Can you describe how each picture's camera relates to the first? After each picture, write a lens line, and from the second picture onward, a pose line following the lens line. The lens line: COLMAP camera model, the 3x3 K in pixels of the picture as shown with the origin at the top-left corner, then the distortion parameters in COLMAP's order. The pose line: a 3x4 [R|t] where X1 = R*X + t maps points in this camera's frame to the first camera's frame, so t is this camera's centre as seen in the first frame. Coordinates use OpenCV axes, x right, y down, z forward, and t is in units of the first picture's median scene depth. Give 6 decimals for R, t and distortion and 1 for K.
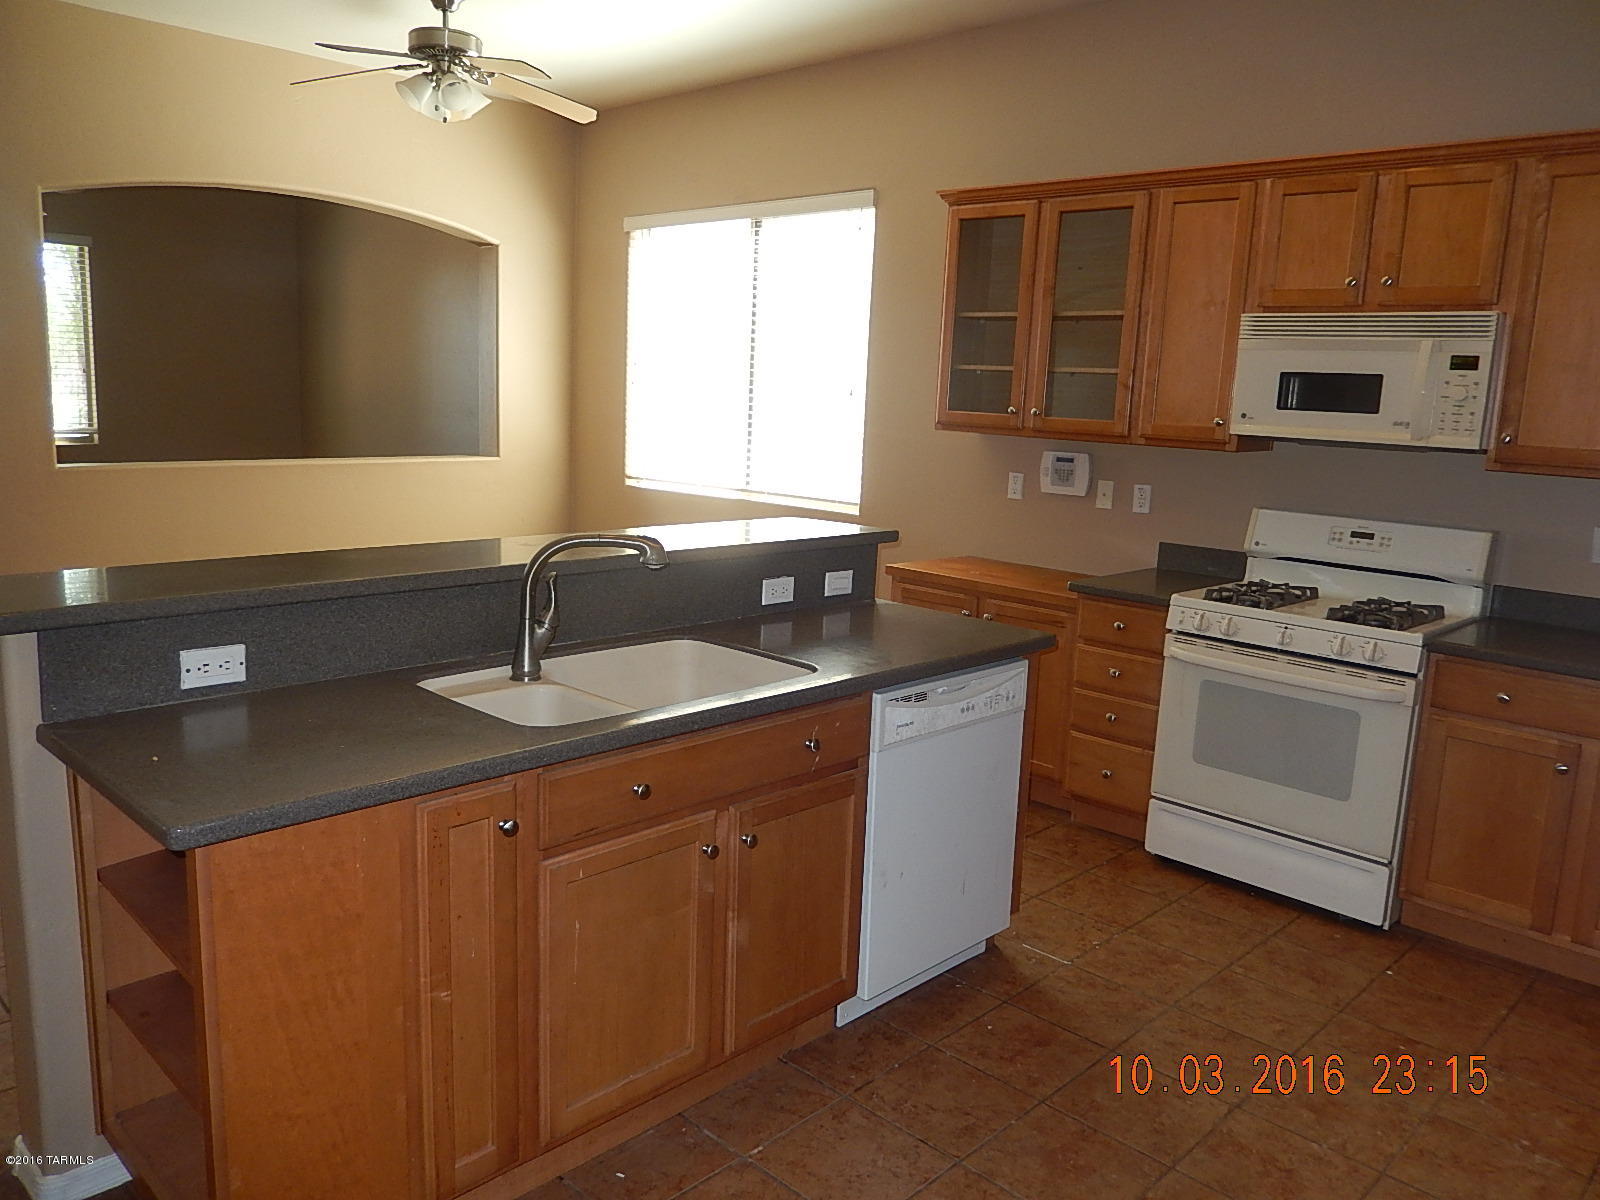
lens RADIAL K [[1188.1, 0, 794.9], [0, 1188.1, 594.5], [0, 0, 1]] dist [-0.002267, -0.008495]
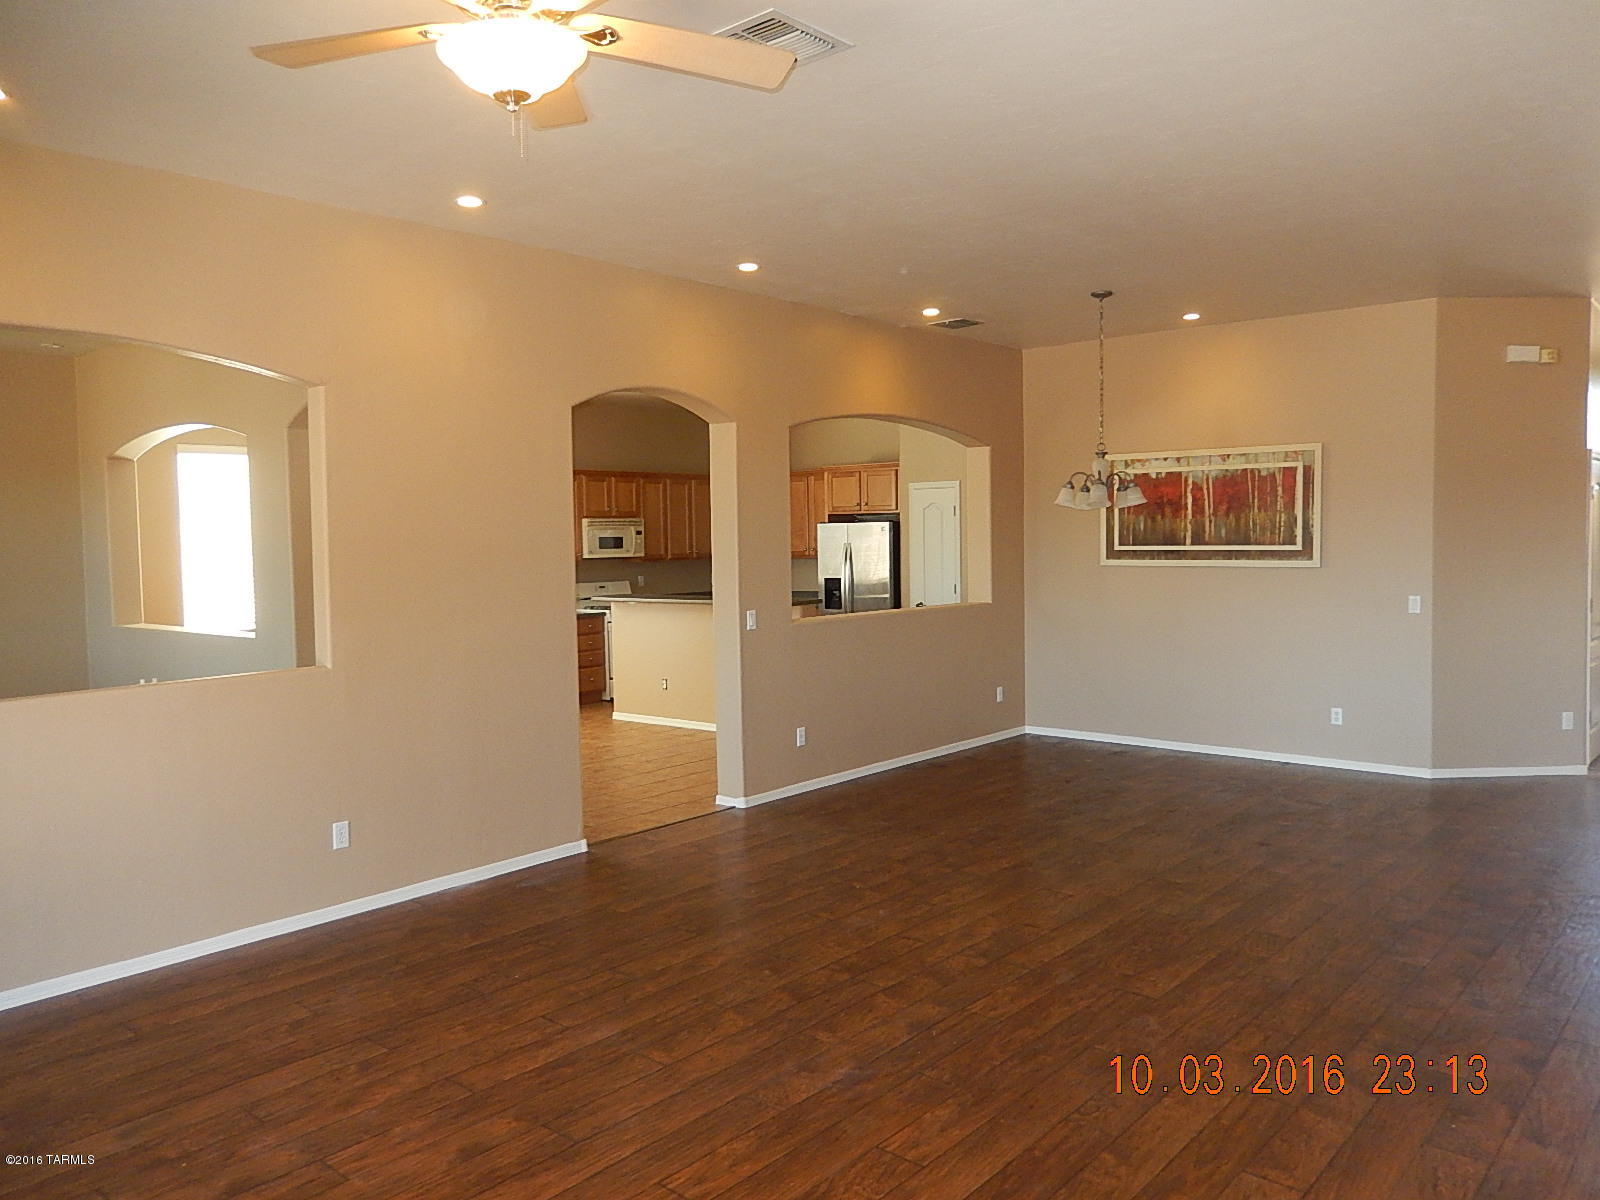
lens RADIAL K [[1188.1, 0, 790.3], [0, 1188.1, 601.8], [0, 0, 1]] dist [-0.002267, -0.008495]
pose [[-0.047524, -0.090769, 0.994737, -2.648555], [0.193152, 0.976231, 0.098309, -0.223815], [-0.980017, 0.196808, -0.028862, 0.609426]]
